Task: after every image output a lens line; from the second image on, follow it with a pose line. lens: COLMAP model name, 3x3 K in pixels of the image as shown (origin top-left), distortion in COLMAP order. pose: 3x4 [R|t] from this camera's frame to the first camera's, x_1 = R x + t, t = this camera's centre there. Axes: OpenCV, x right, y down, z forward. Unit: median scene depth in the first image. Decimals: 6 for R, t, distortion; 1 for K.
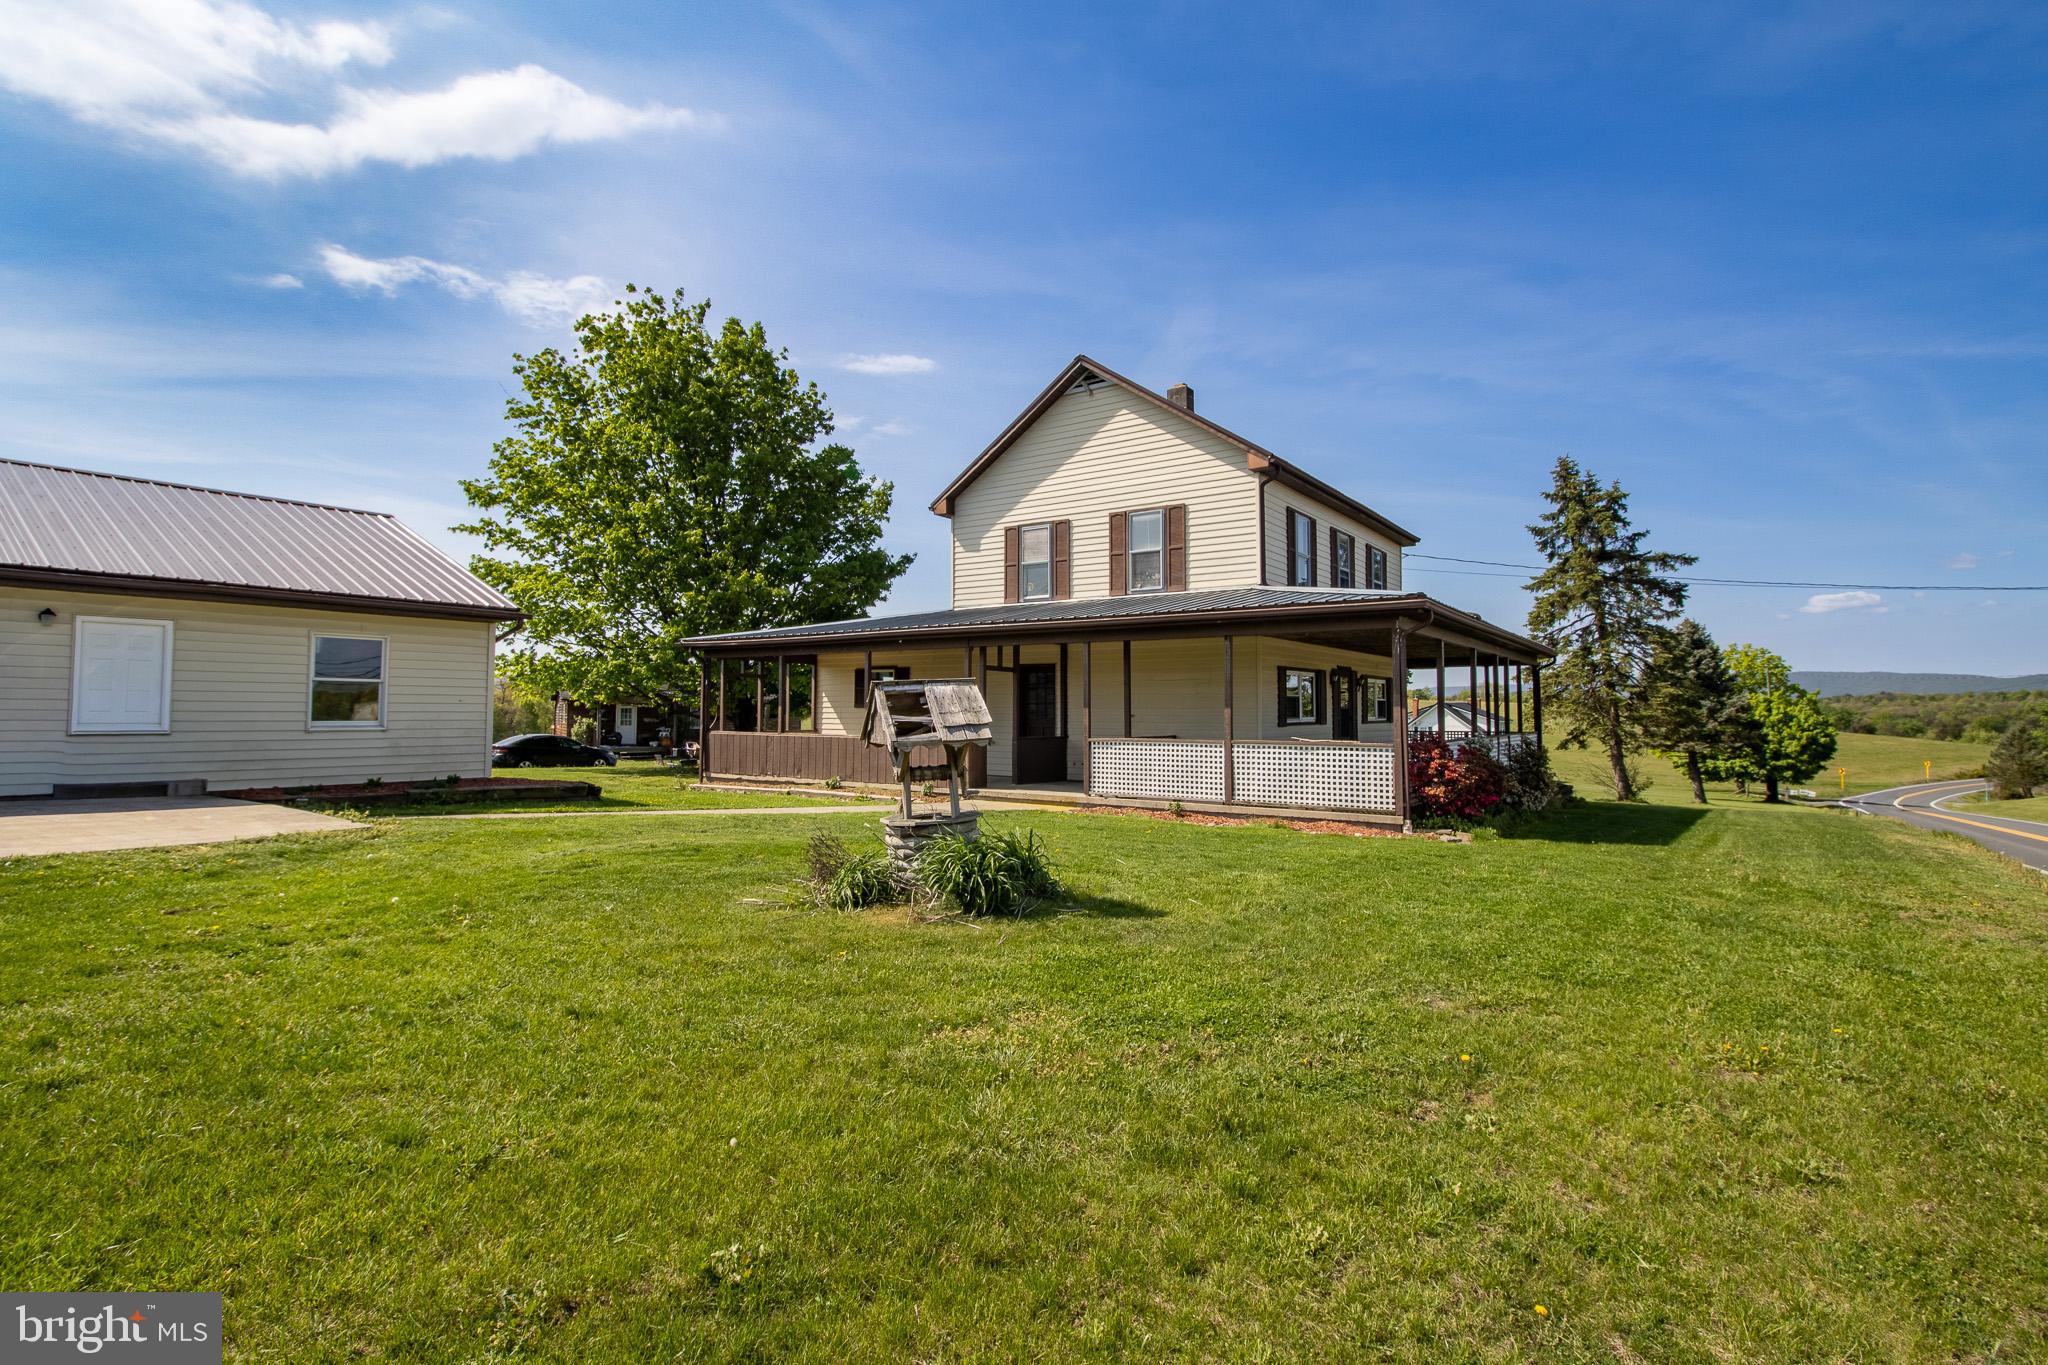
lens RADIAL K [[964.7, 0, 1015.3], [0, 964.7, 663.9], [0, 0, 1]] dist [0.000467, -0.017451]
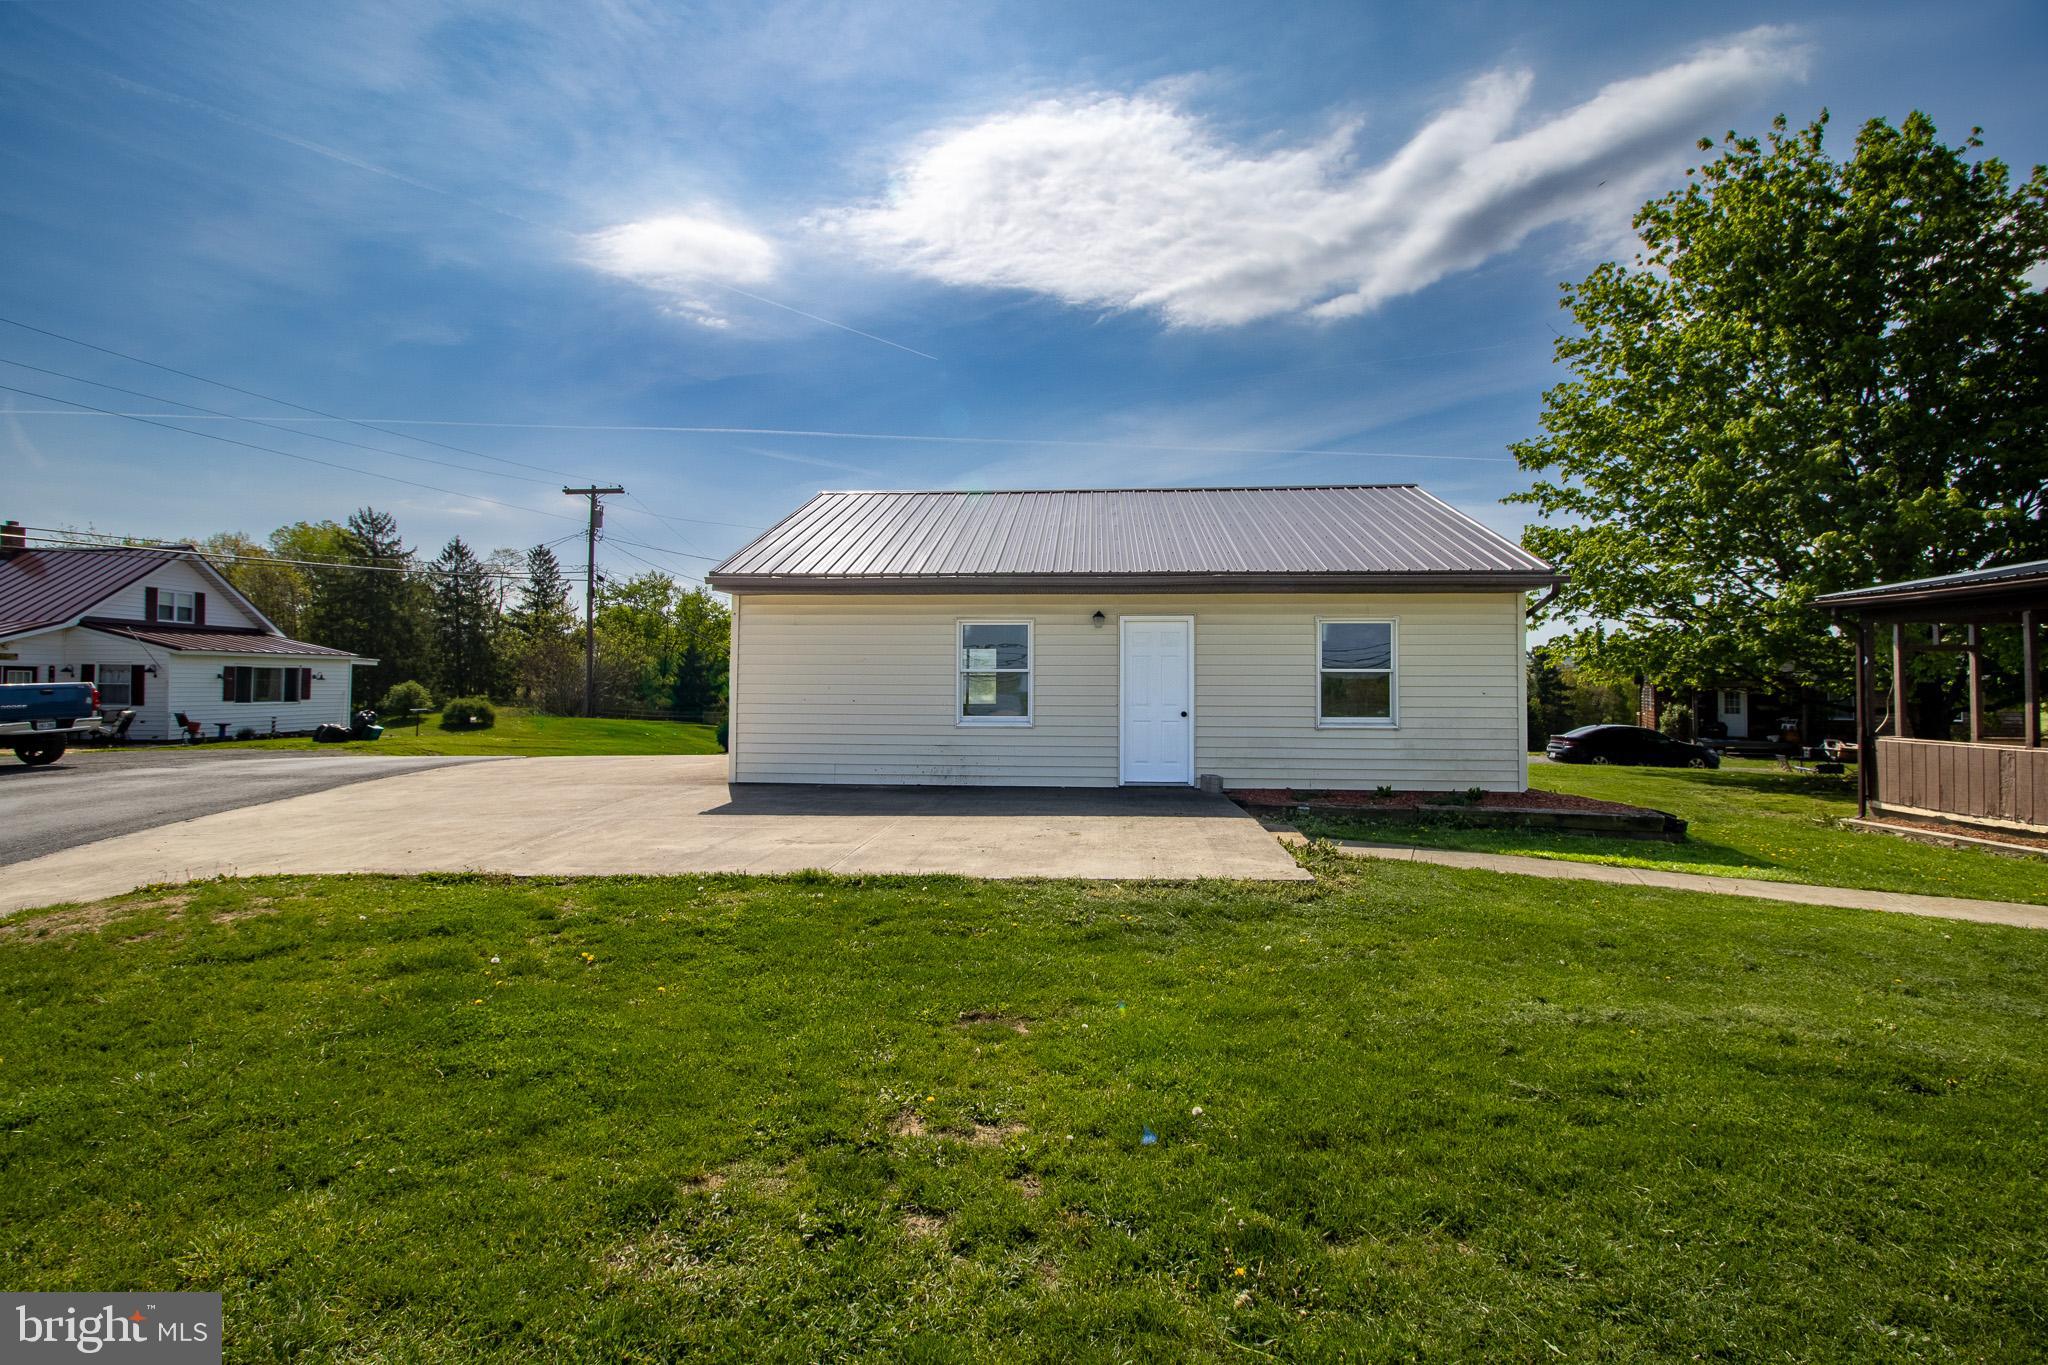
lens RADIAL K [[964.7, 0, 1015.3], [0, 964.7, 663.9], [0, 0, 1]] dist [0.000467, -0.017451]
pose [[0.518762, -0.024816, -0.854559, -0.048581], [0.040099, 0.999185, -0.004674, 0.001125], [0.853978, -0.031842, 0.519334, 0.127682]]
